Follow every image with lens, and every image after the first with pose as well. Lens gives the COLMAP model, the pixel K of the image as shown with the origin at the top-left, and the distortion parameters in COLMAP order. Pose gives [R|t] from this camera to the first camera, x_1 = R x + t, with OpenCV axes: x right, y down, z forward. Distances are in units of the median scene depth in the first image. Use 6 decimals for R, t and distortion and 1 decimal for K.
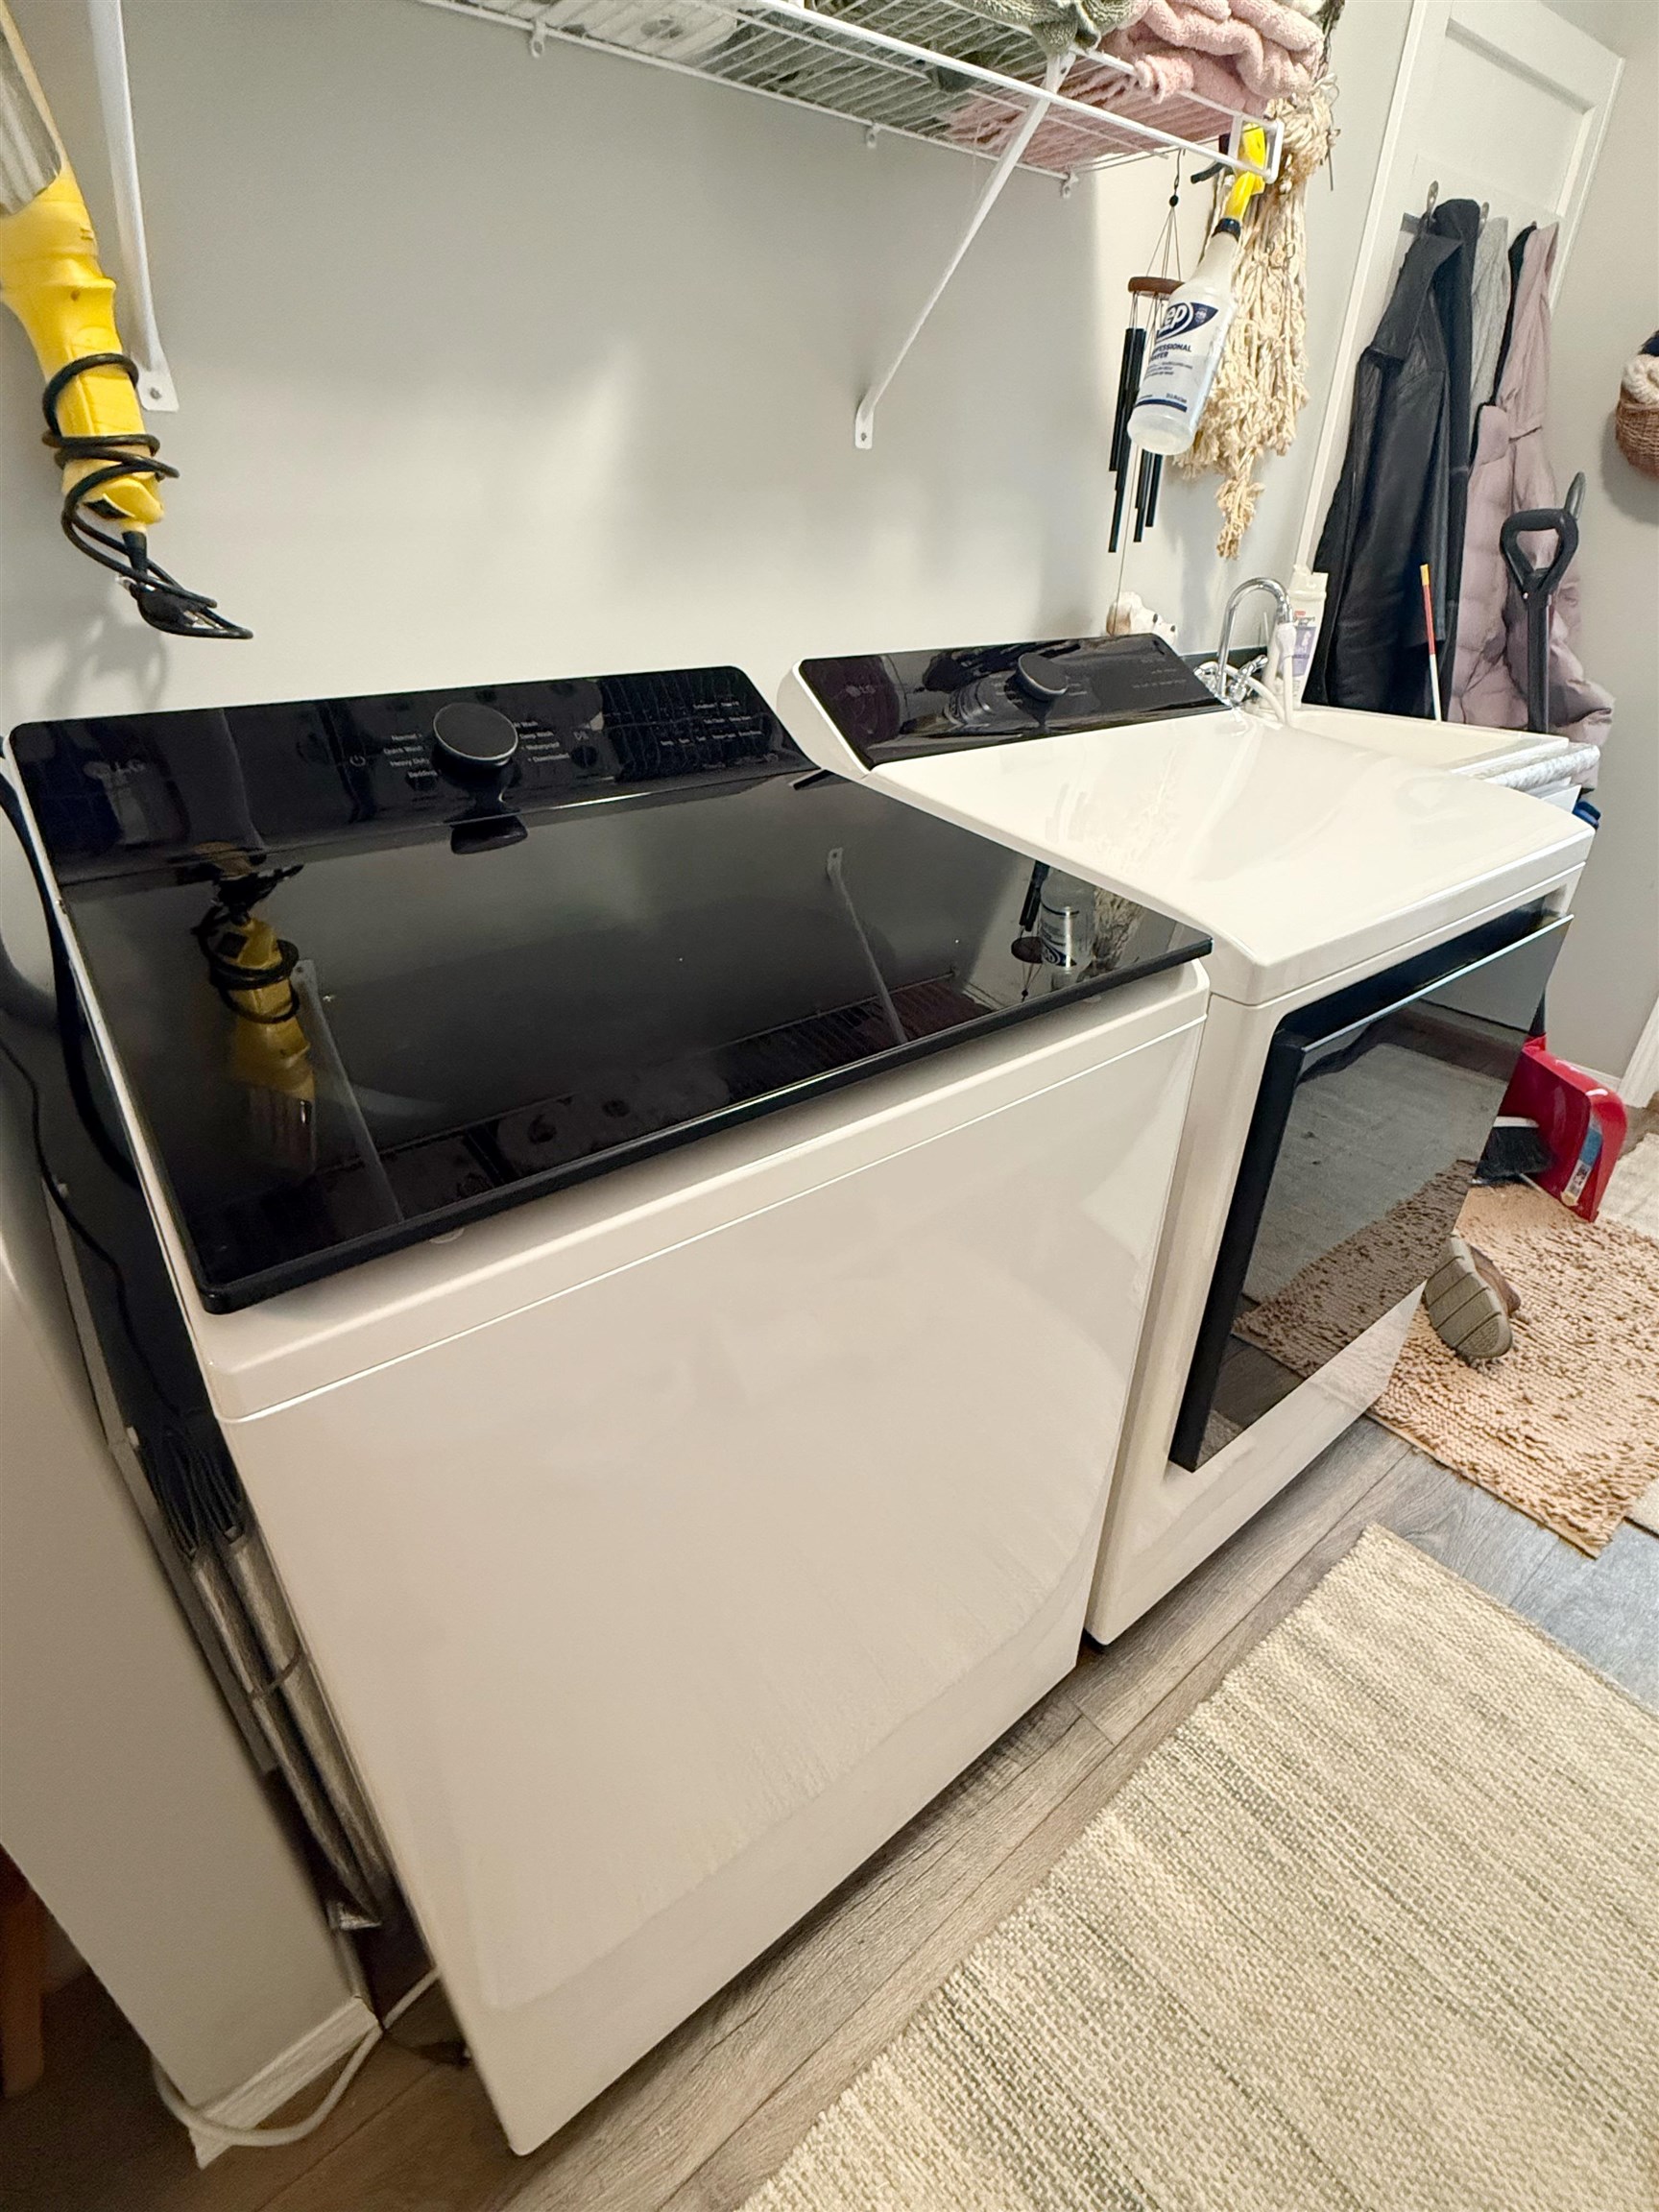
lens RADIAL K [[1050.3, 0, 827.2], [0, 1050.3, 1103.4], [0, 0, 1]] dist [0.002114, -0.000535]
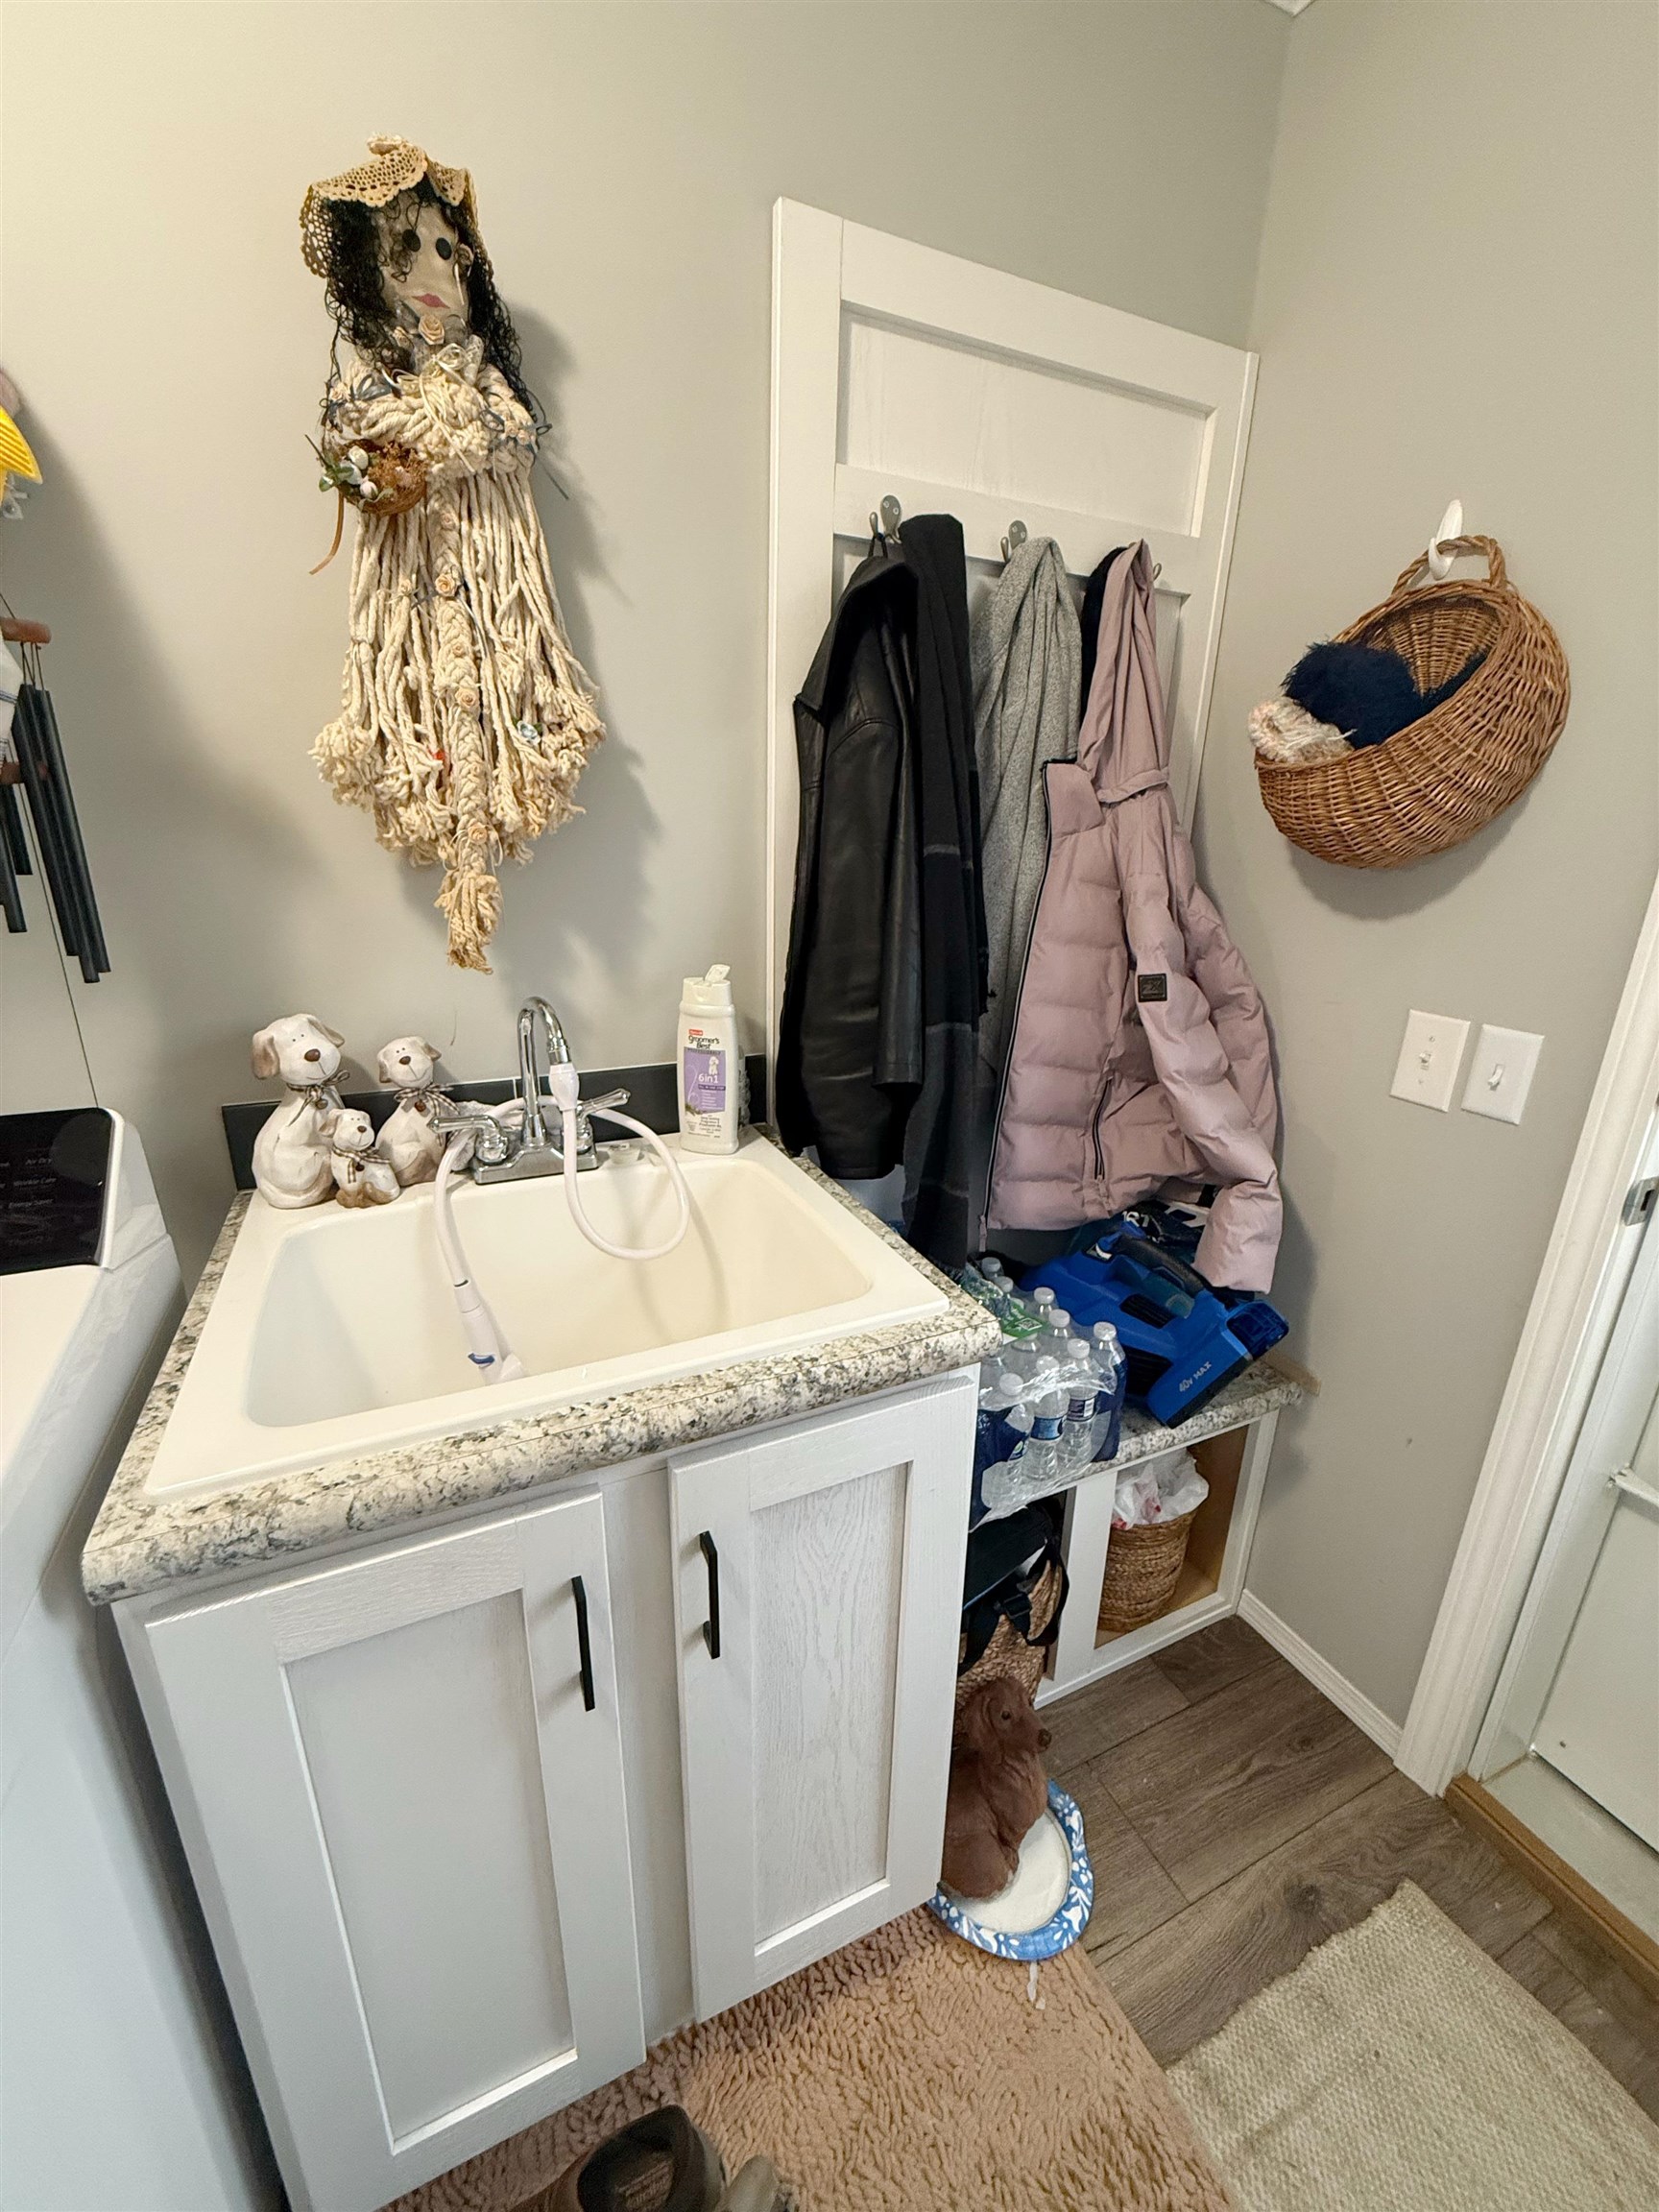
lens RADIAL K [[883.7, 0, 833.5], [0, 883.7, 1110.8], [0, 0, 1]] dist [0.001067, 0.000496]
pose [[0.972445, 0.082122, -0.218188, 0.638007], [-0.124690, 0.974002, -0.189135, -0.298370], [0.196983, 0.211129, 0.957404, 0.439832]]
